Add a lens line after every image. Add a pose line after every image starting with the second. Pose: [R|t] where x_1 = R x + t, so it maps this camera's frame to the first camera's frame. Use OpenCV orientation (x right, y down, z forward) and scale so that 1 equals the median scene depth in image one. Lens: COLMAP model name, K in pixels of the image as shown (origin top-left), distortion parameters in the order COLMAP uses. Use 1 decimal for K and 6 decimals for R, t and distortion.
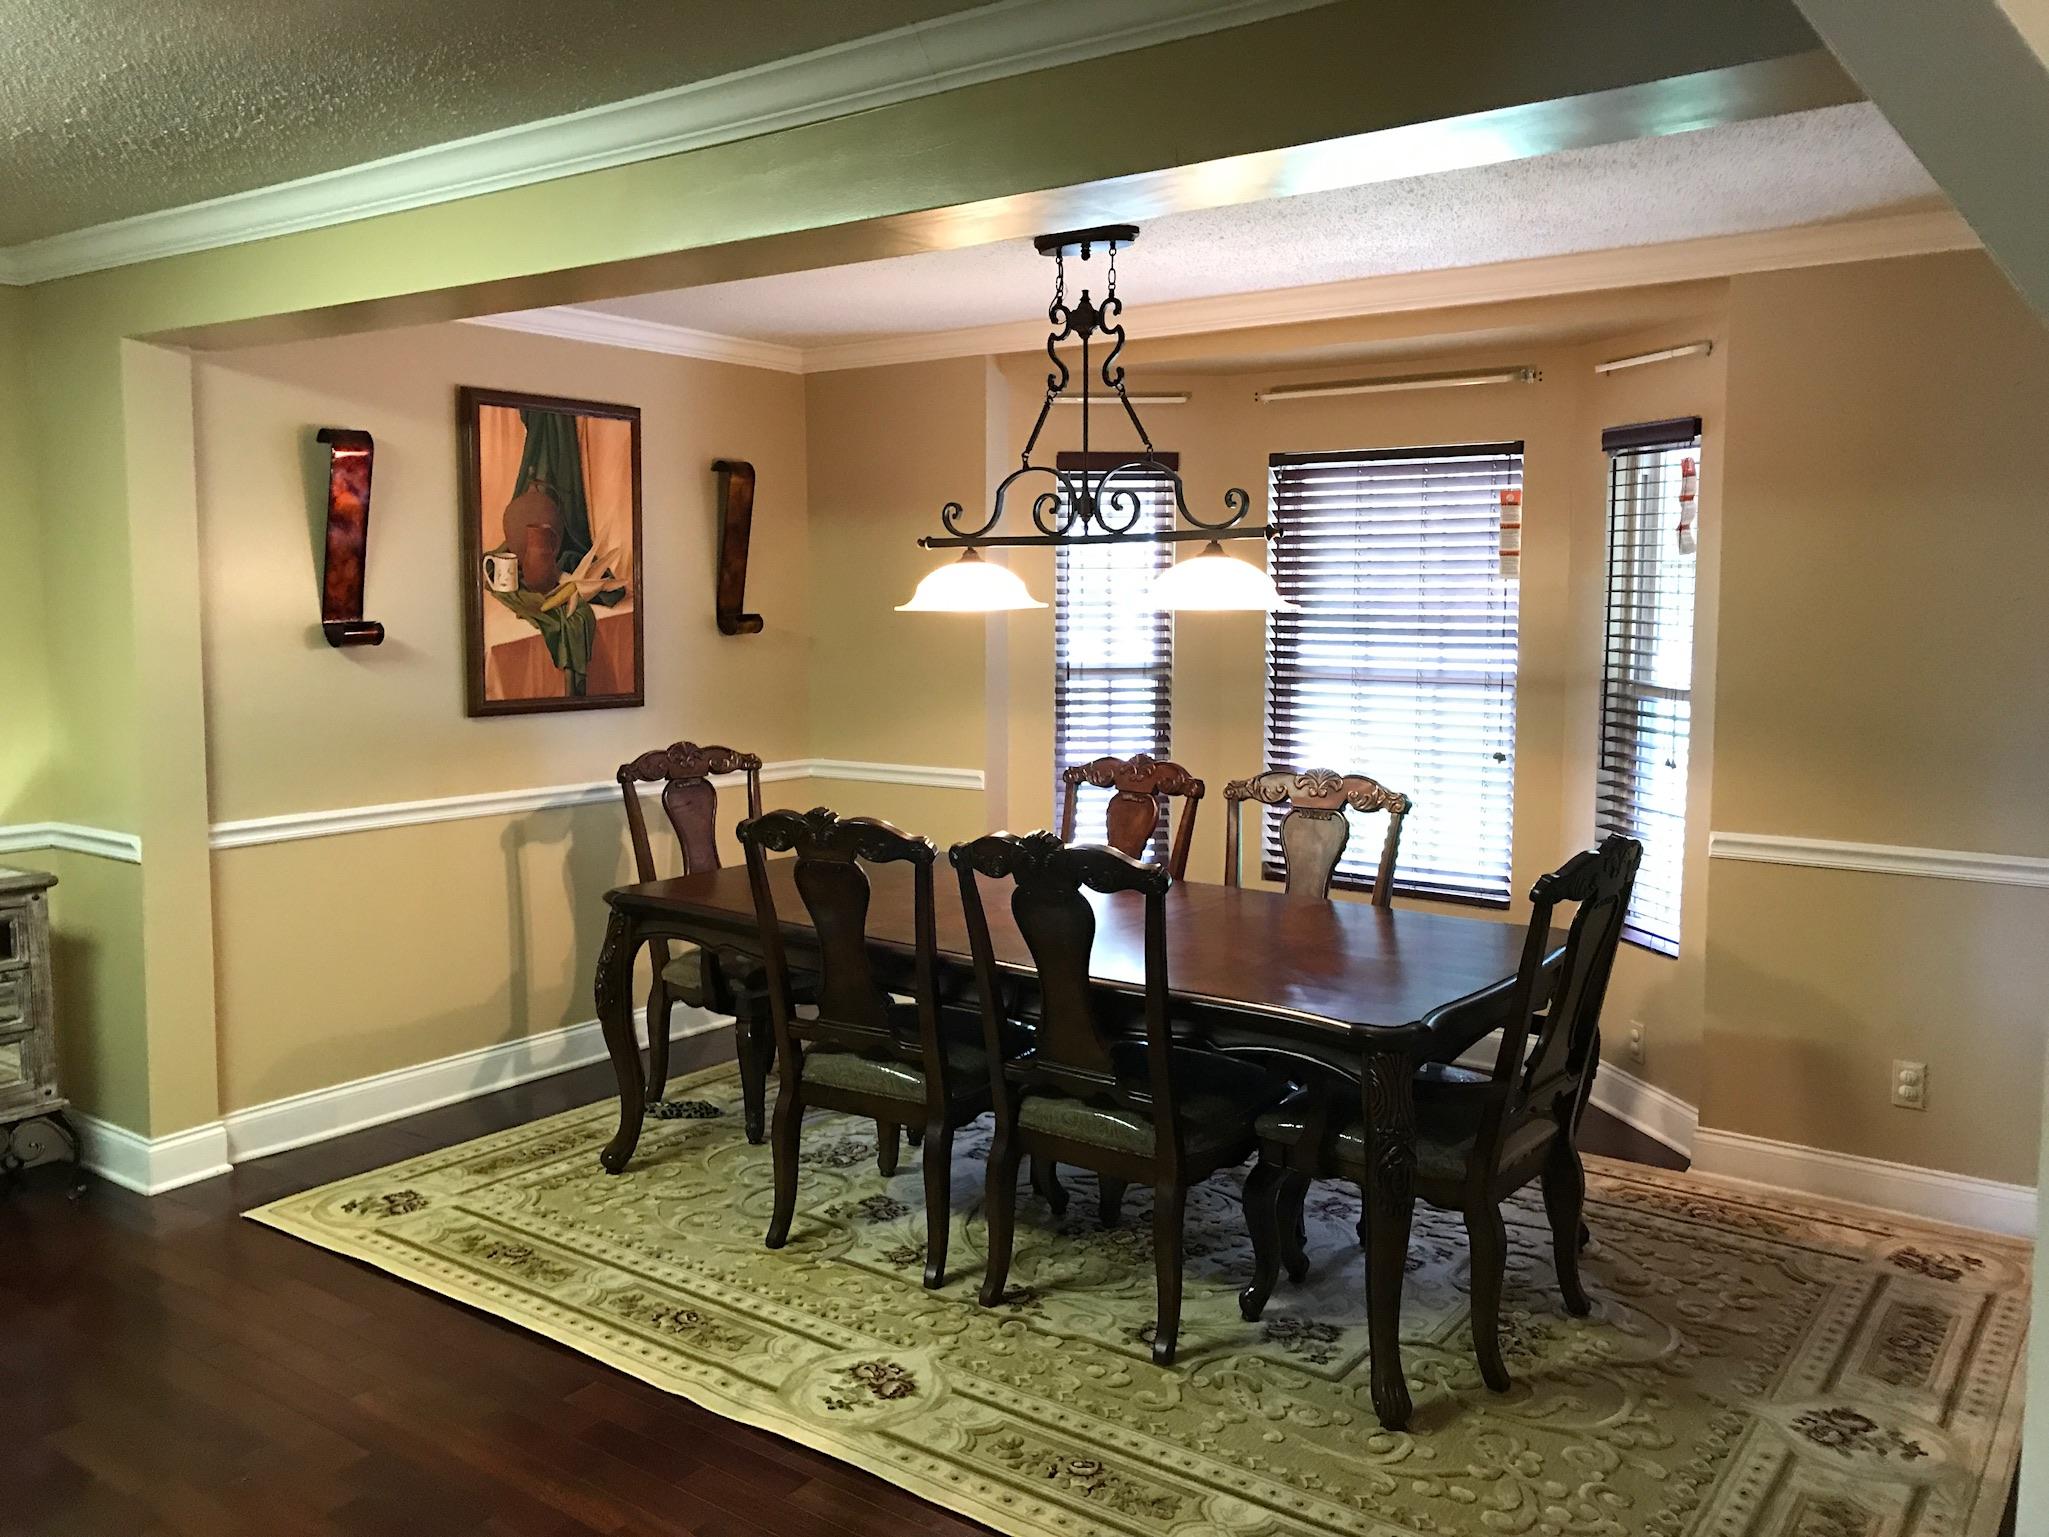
lens RADIAL K [[1667.7, 0, 1019.1], [0, 1667.7, 784.6], [0, 0, 1]] dist [0.017224, -0.008810]
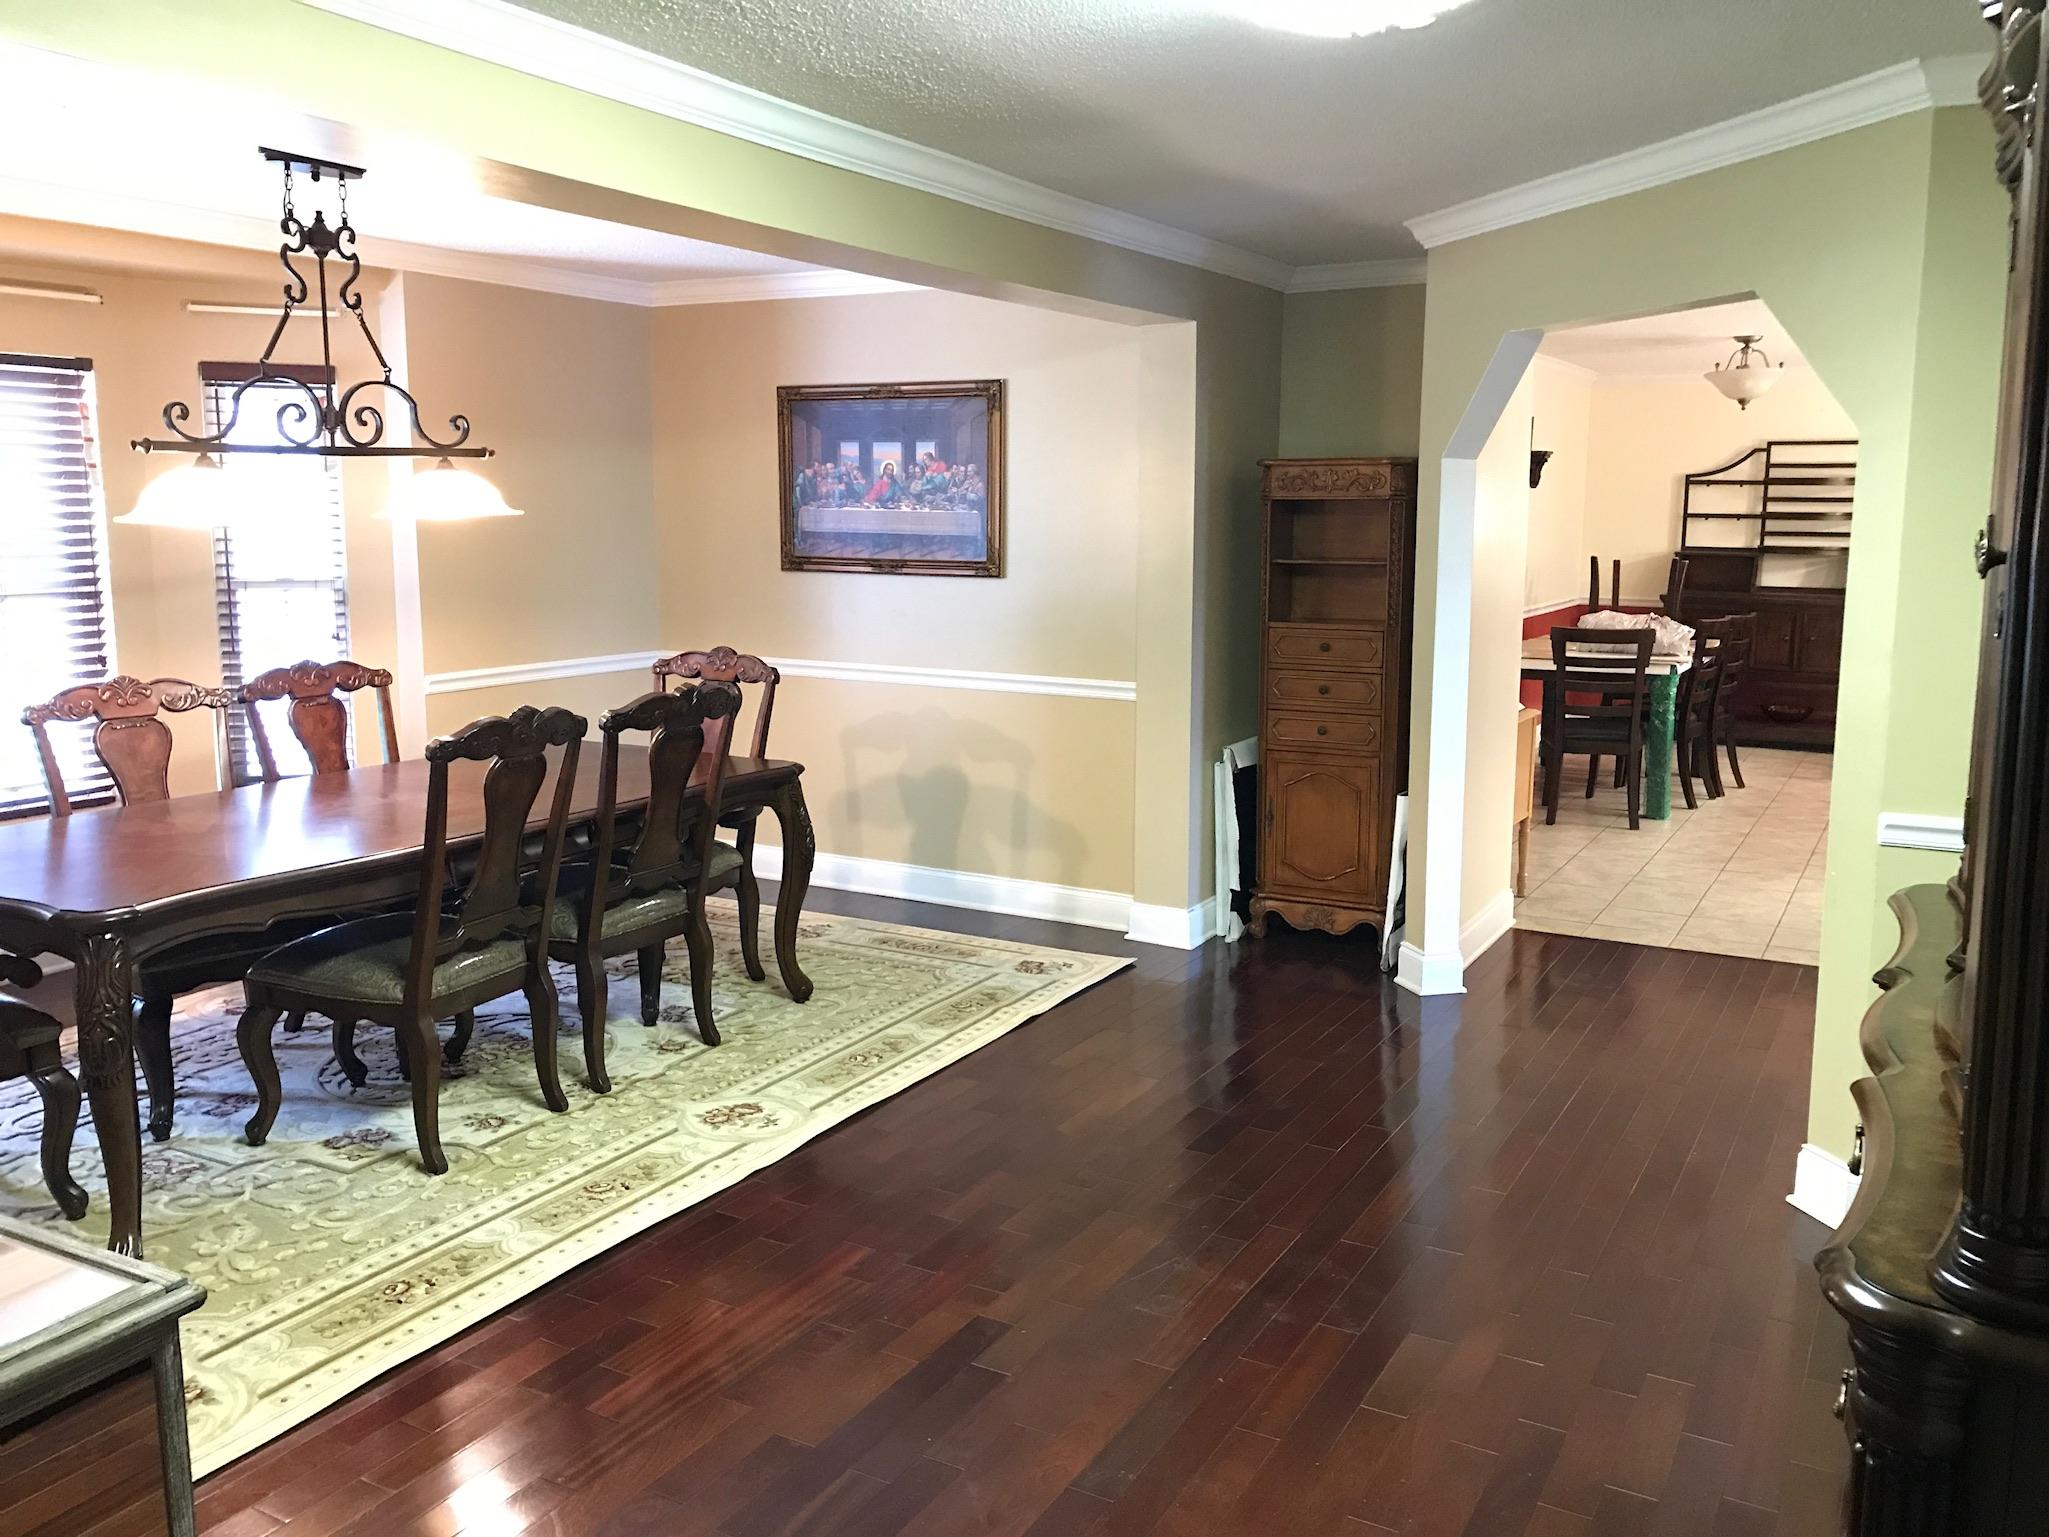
lens RADIAL K [[1667.7, 0, 1021.4], [0, 1667.7, 758.7], [0, 0, 1]] dist [0.017224, -0.008810]
pose [[-0.122261, -0.151439, 0.980876, -1.099724], [0.120427, 0.978725, 0.166117, -0.081477], [-0.985165, 0.138434, -0.101422, 0.722136]]
